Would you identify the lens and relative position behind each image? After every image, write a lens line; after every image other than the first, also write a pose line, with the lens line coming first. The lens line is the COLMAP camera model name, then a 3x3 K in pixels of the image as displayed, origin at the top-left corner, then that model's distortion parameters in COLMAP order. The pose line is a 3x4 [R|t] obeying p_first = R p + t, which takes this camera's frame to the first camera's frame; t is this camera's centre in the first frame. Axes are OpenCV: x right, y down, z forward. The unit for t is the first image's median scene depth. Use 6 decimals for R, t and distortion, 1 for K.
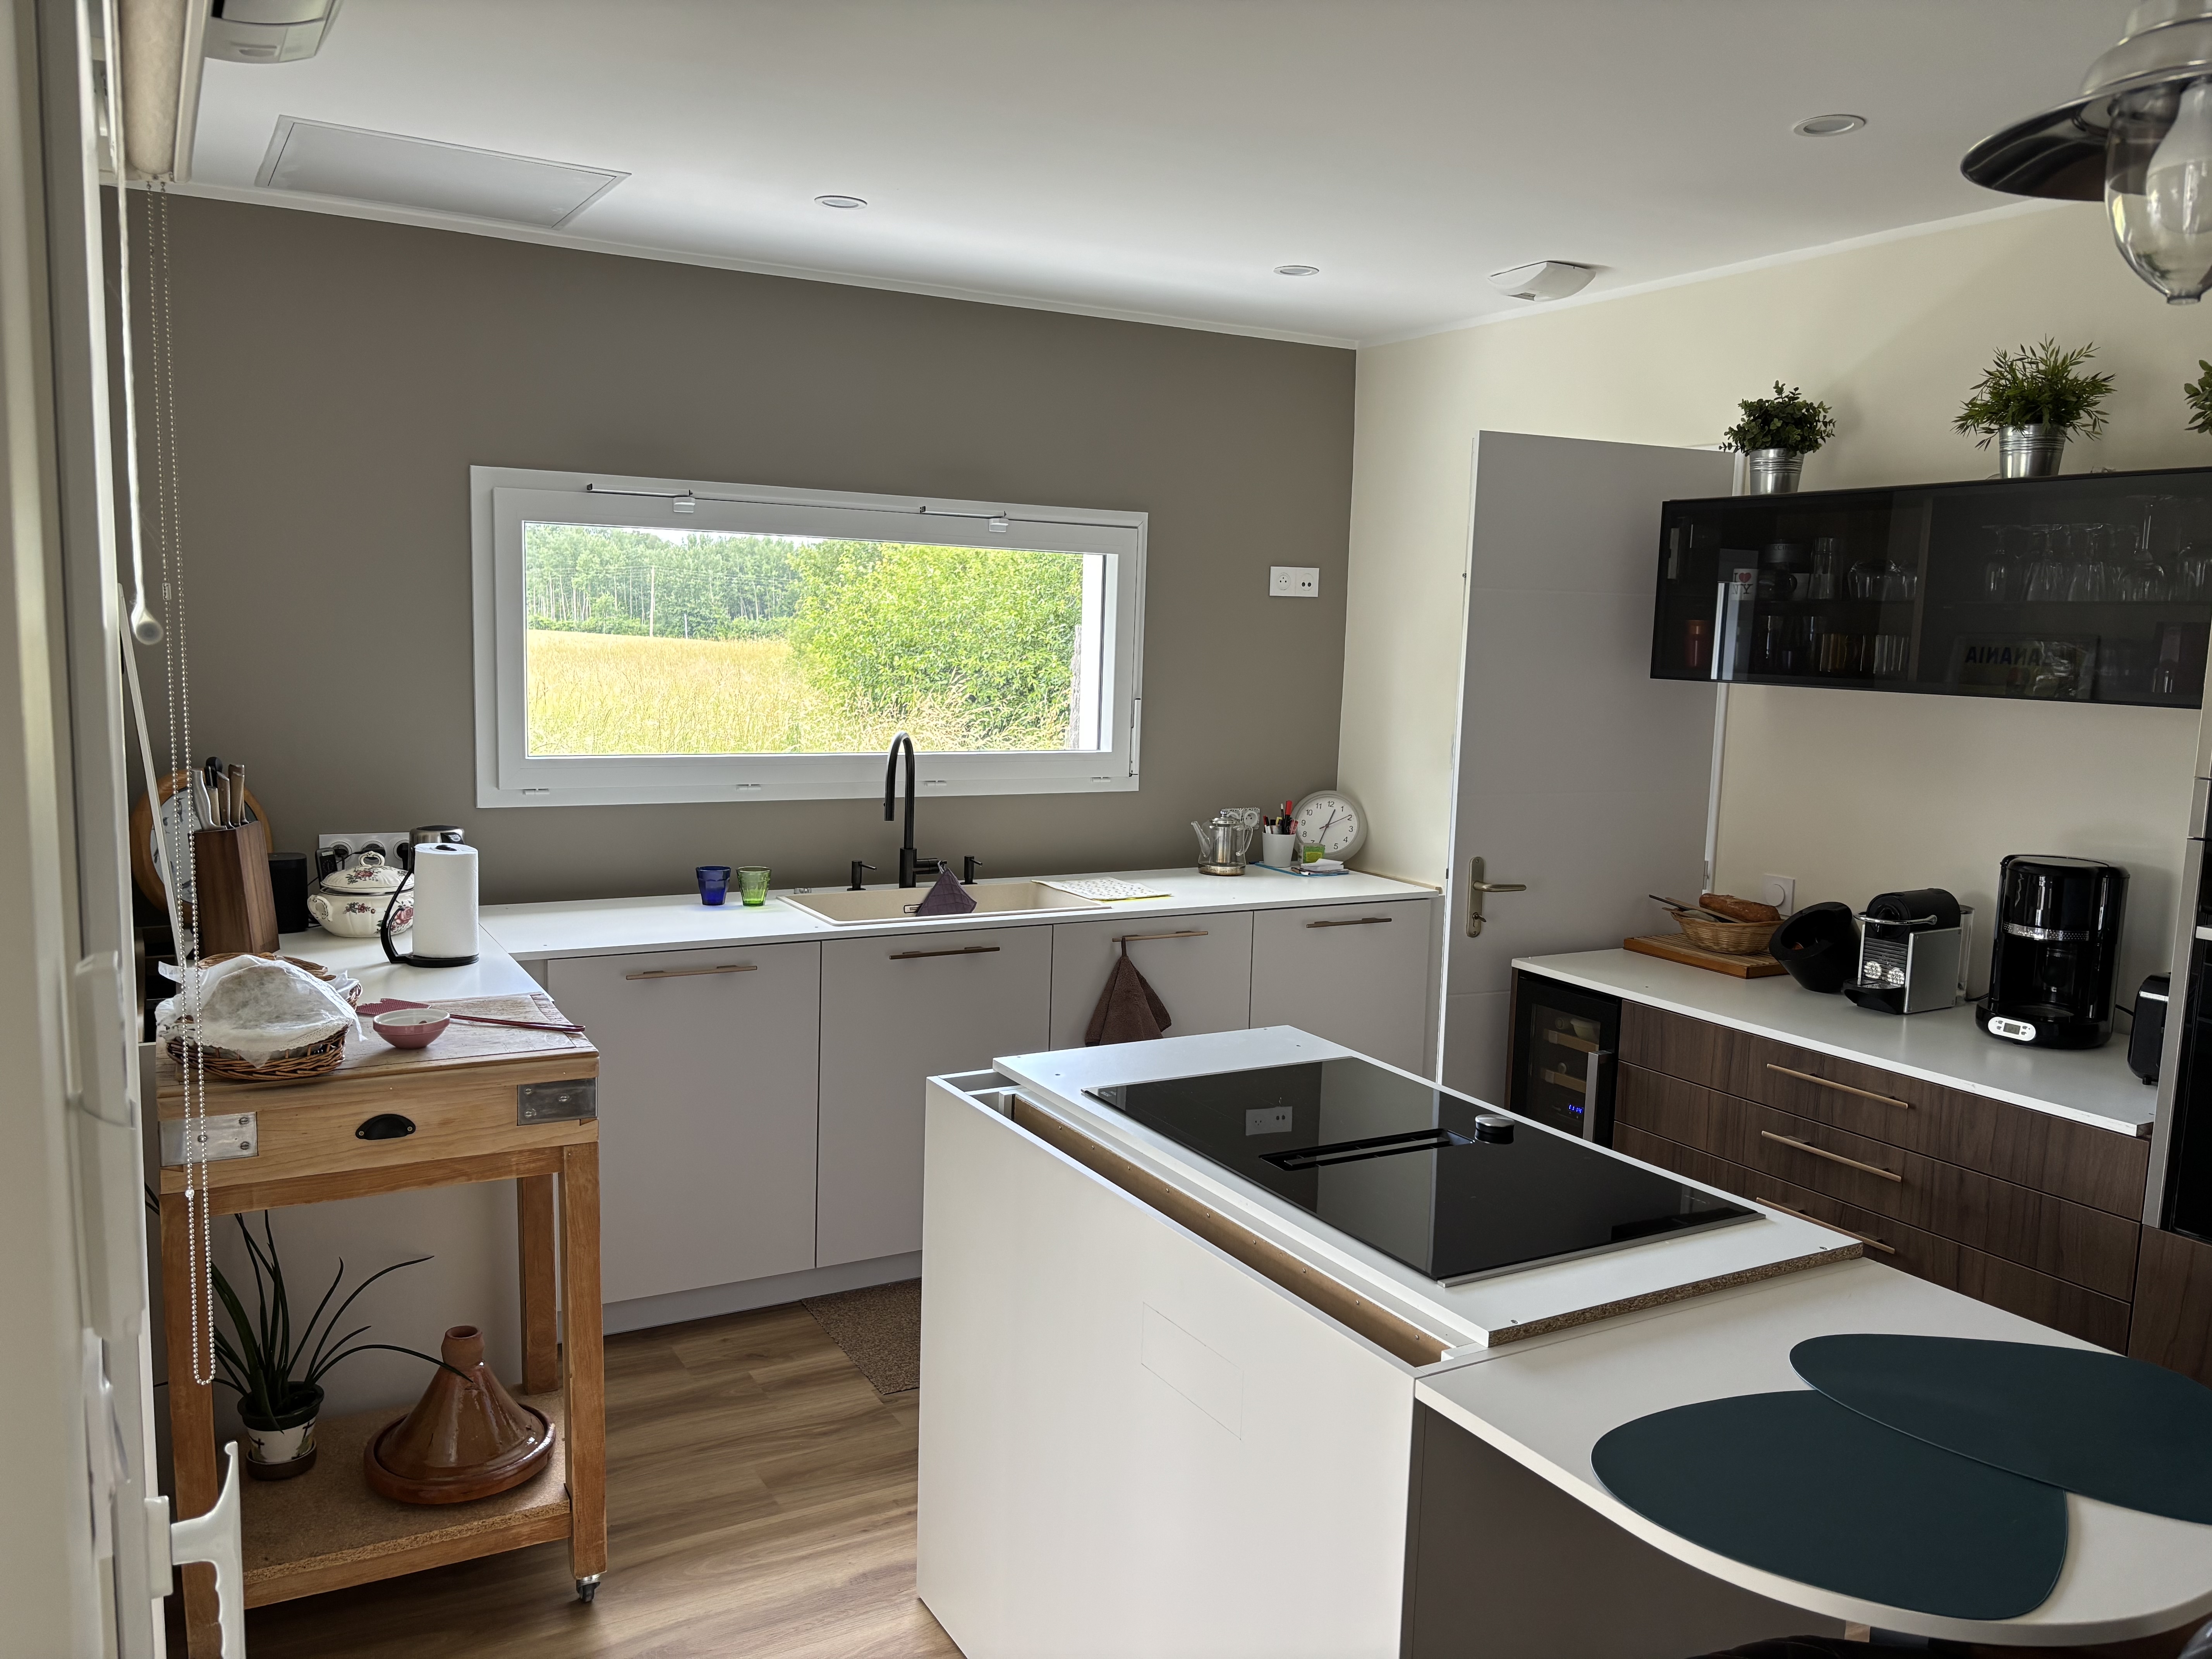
lens RADIAL K [[1655.0, 0, 1093.0], [0, 1655.0, 841.6], [0, 0, 1]] dist [0.045588, -0.052987]
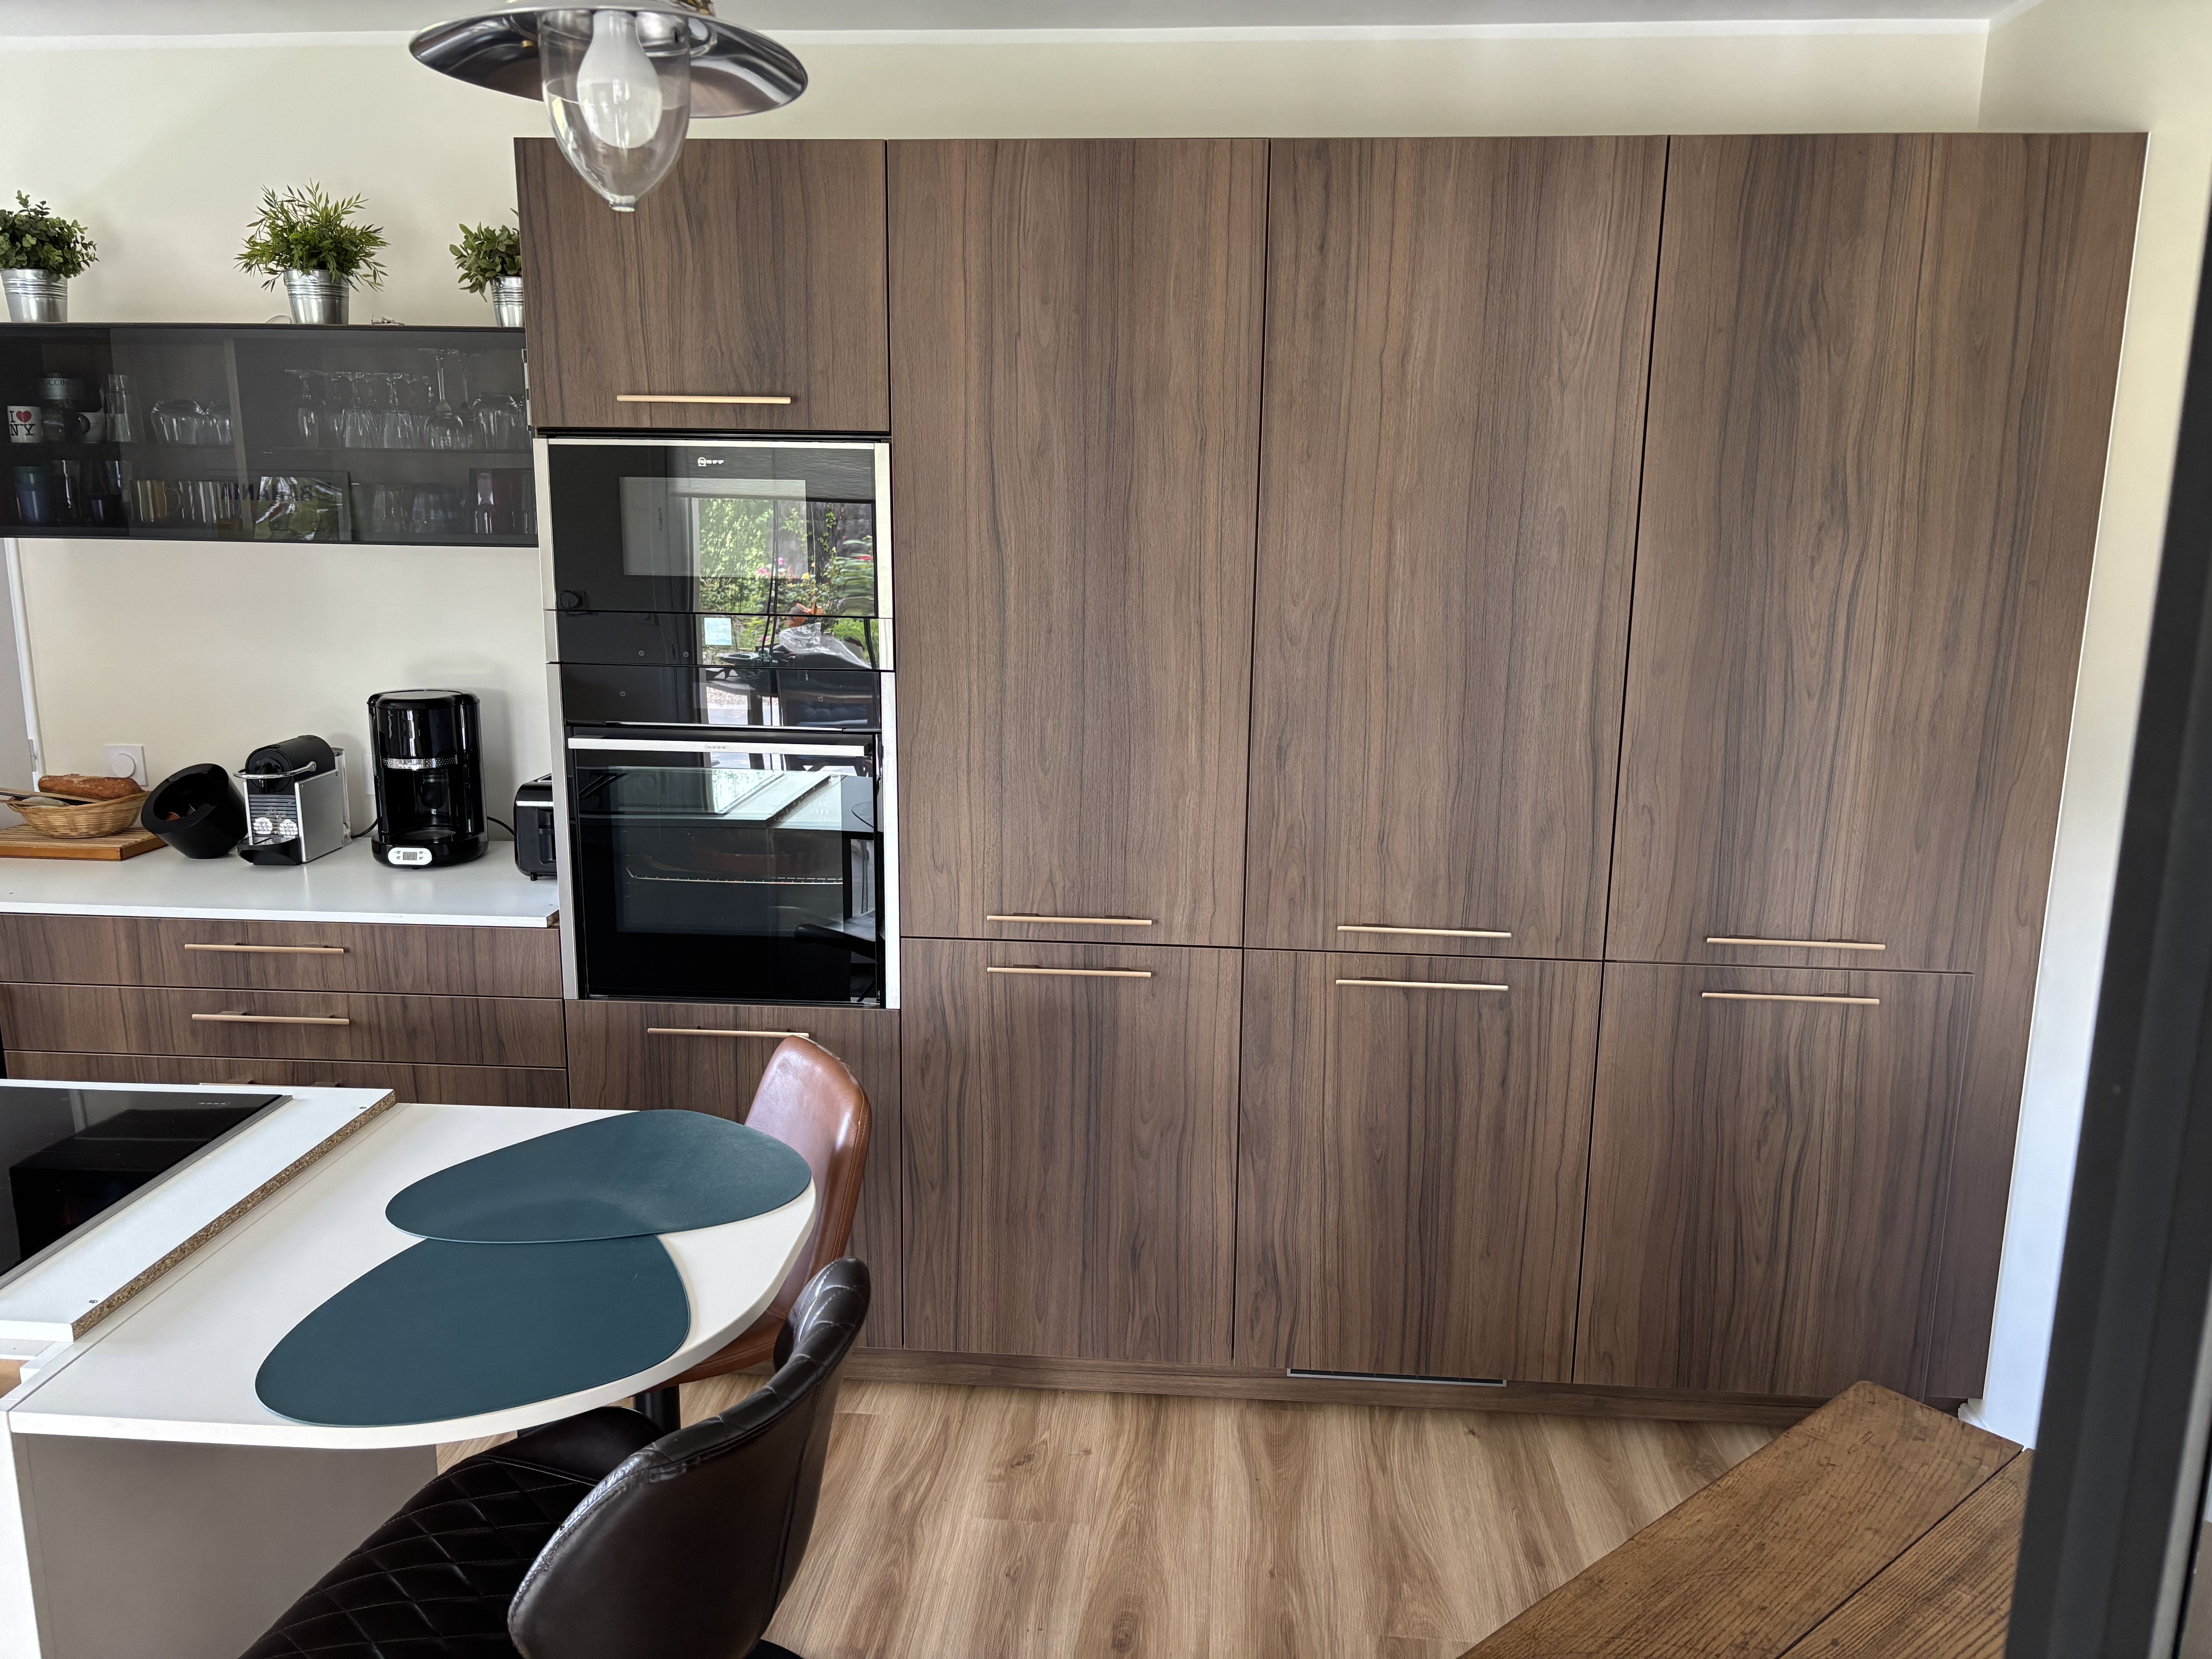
lens RADIAL K [[1655.0, 0, 1107.8], [0, 1655.0, 838.8], [0, 0, 1]] dist [0.045588, -0.052987]
pose [[0.548483, -0.193847, 0.813382, -0.057756], [0.112616, 0.981019, 0.157860, -0.014005], [-0.828543, 0.005016, 0.559902, 0.029199]]
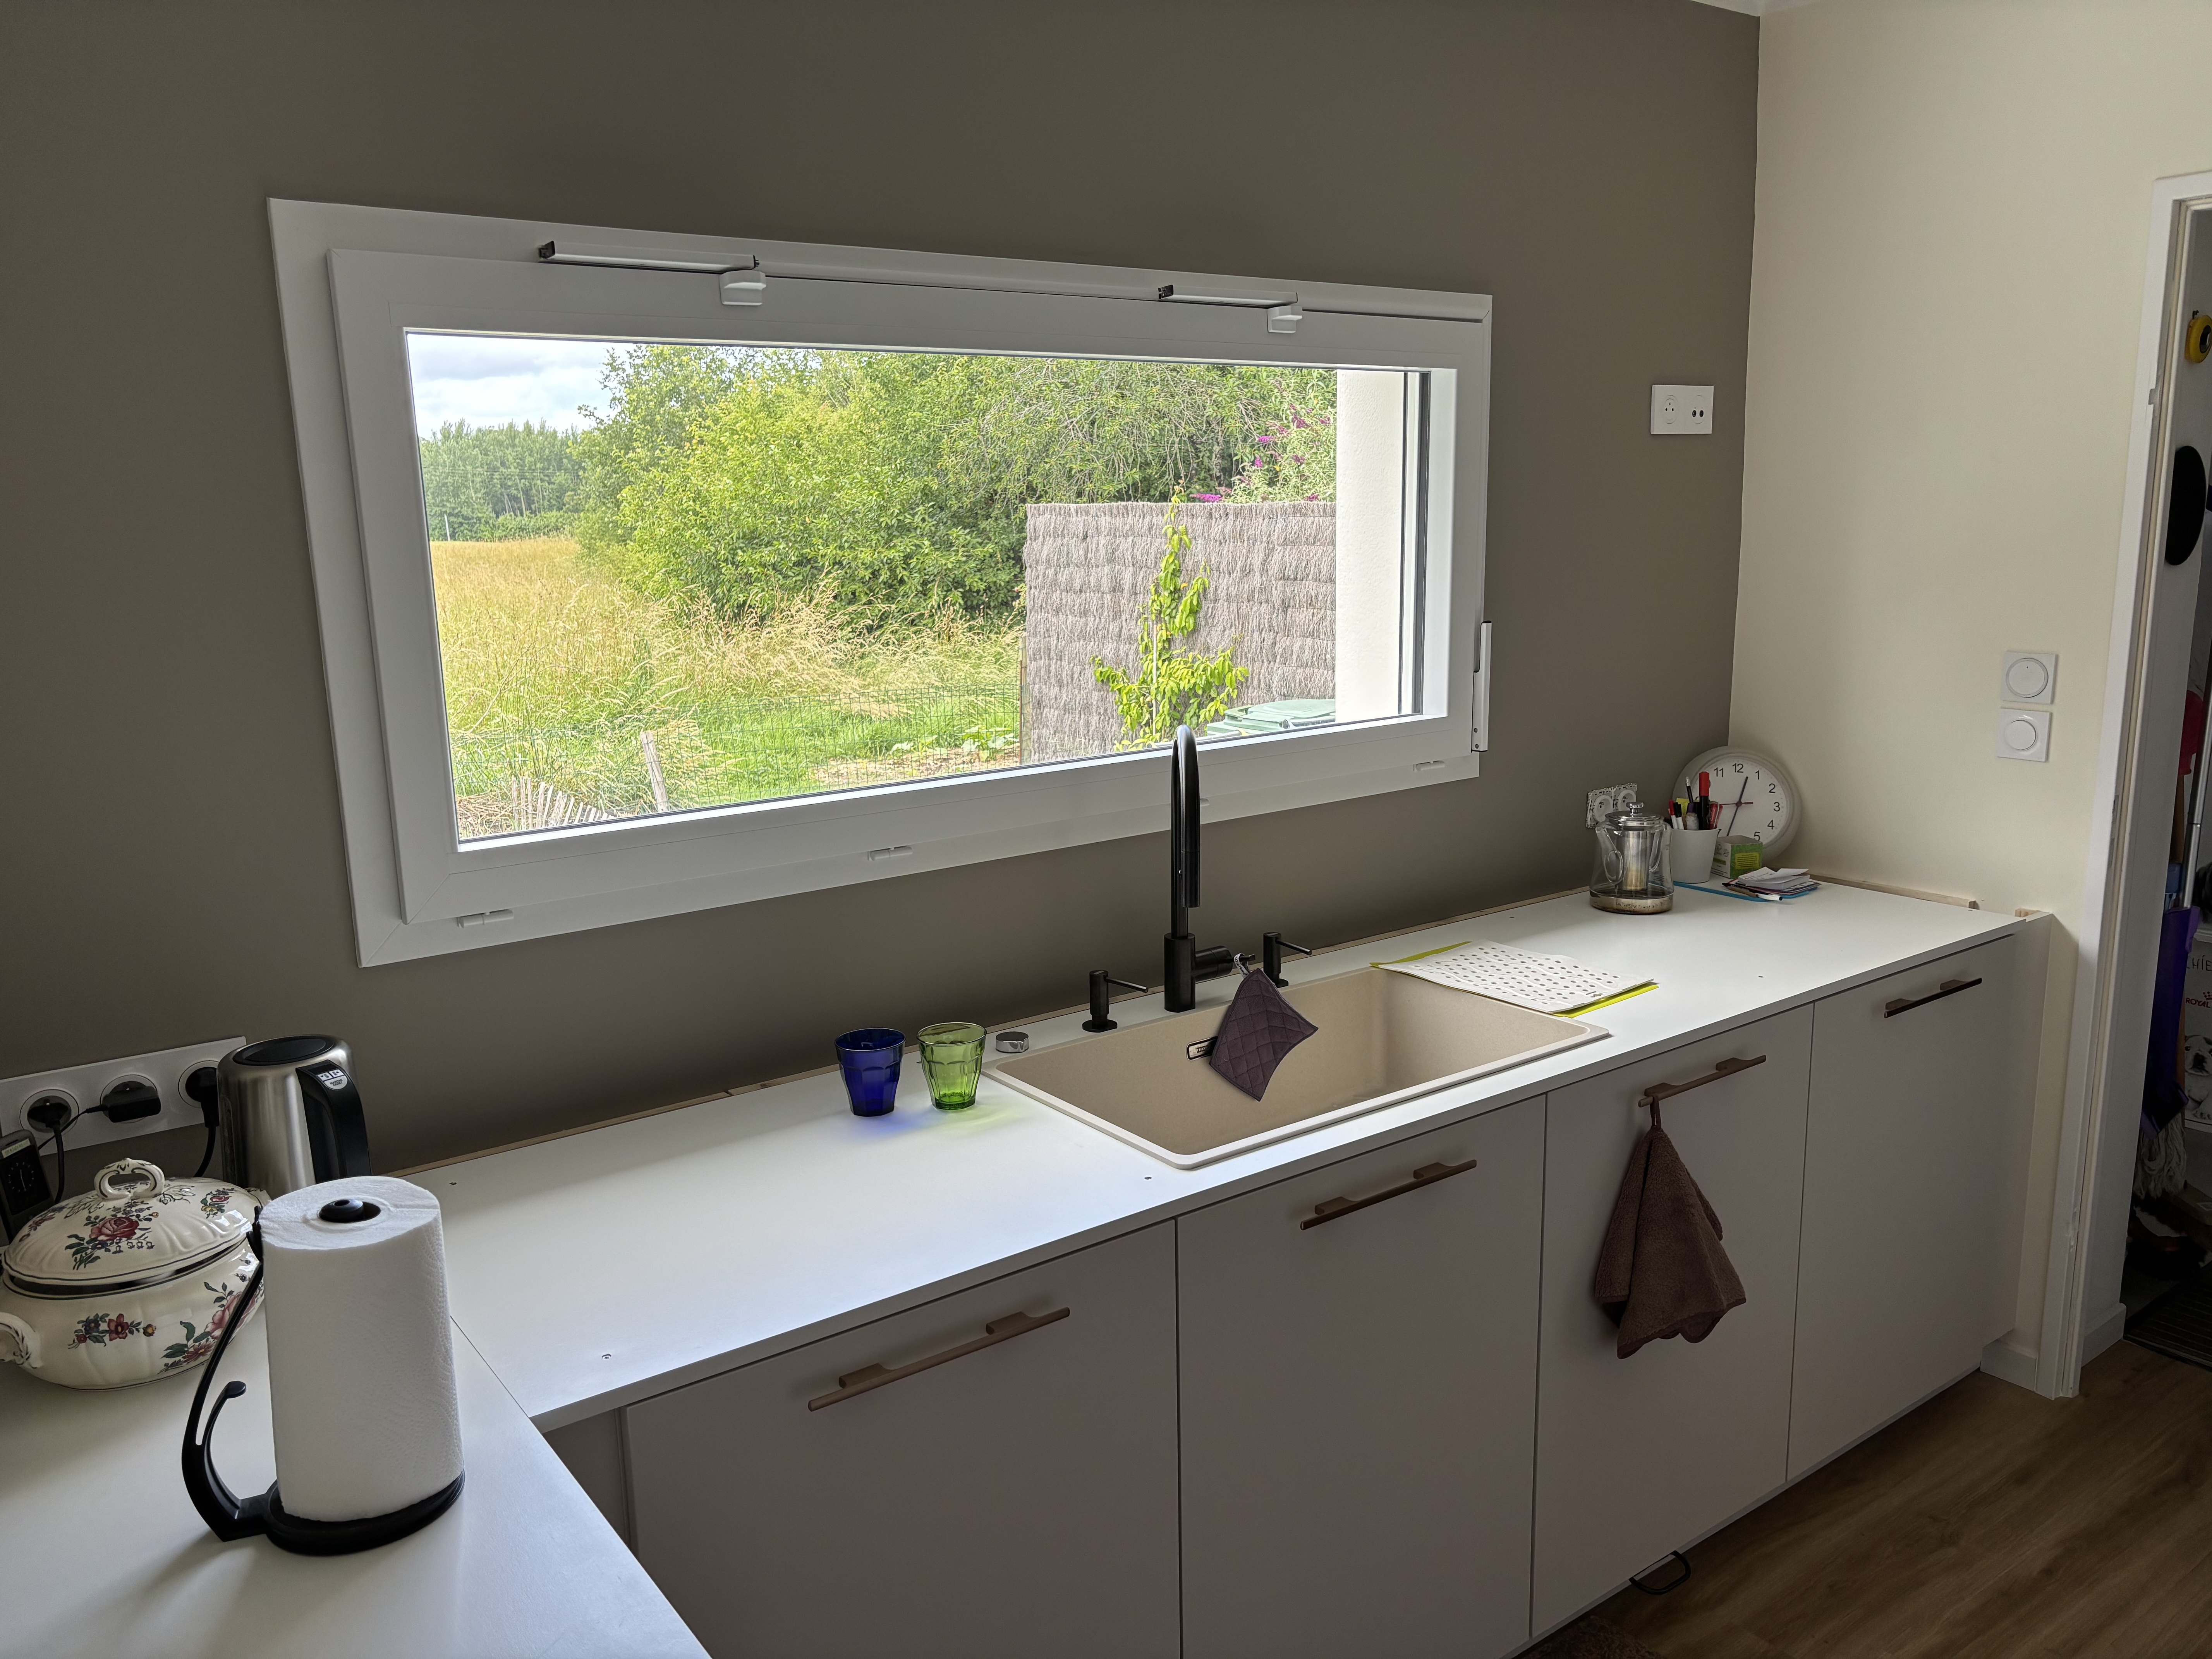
lens RADIAL K [[1655.0, 0, 1098.1], [0, 1655.0, 831.8], [0, 0, 1]] dist [0.045588, -0.052987]
pose [[0.990351, -0.075526, 0.116191, -0.246576], [0.067396, 0.995097, 0.072383, -0.087572], [-0.121088, -0.063854, 0.990586, 0.587902]]
